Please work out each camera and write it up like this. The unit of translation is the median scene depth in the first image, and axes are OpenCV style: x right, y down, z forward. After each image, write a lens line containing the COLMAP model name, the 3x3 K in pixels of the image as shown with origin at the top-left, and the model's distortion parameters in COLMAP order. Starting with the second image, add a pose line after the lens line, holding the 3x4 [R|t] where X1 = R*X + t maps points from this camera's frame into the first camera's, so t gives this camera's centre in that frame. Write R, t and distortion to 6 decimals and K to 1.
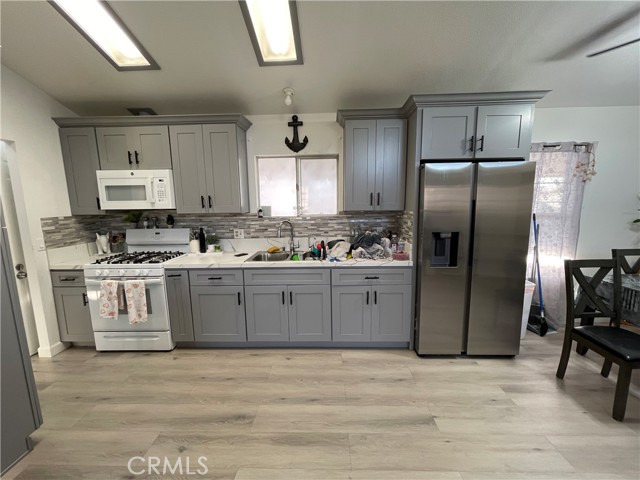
lens RADIAL K [[260.5, 0, 319.8], [0, 260.5, 238.1], [0, 0, 1]] dist [-0.004509, -0.000302]
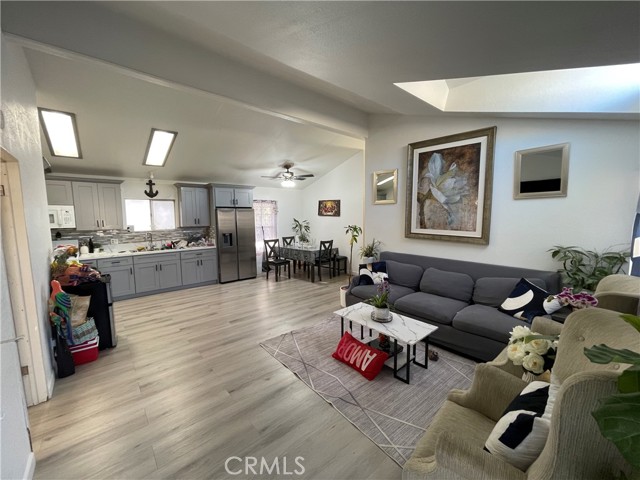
lens RADIAL K [[260.5, 0, 319.8], [0, 260.5, 238.1], [0, 0, 1]] dist [-0.004509, -0.000302]
pose [[0.733209, -0.052373, 0.677983, -0.552621], [0.095784, 0.995043, -0.026720, 0.161345], [-0.673223, 0.084532, 0.734592, -1.390304]]
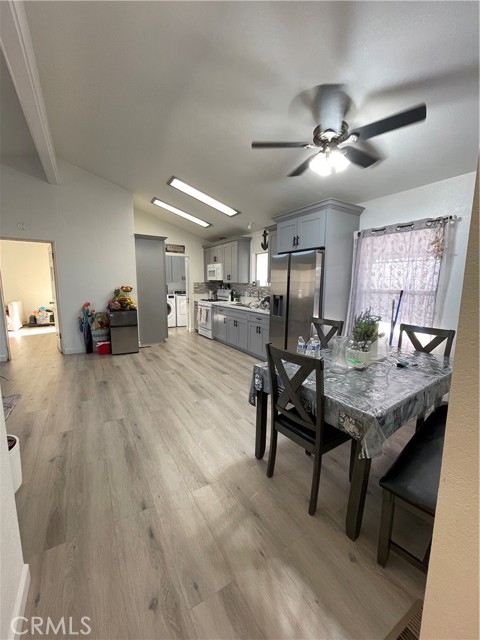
lens RADIAL K [[260.5, 0, 241.4], [0, 260.5, 318.5], [0, 0, 1]] dist [-0.004509, -0.000302]
pose [[0.543778, 0.135765, -0.828175, 1.509804], [-0.133037, 0.988295, 0.074662, 0.026946], [0.828617, 0.069579, 0.555475, -0.115166]]
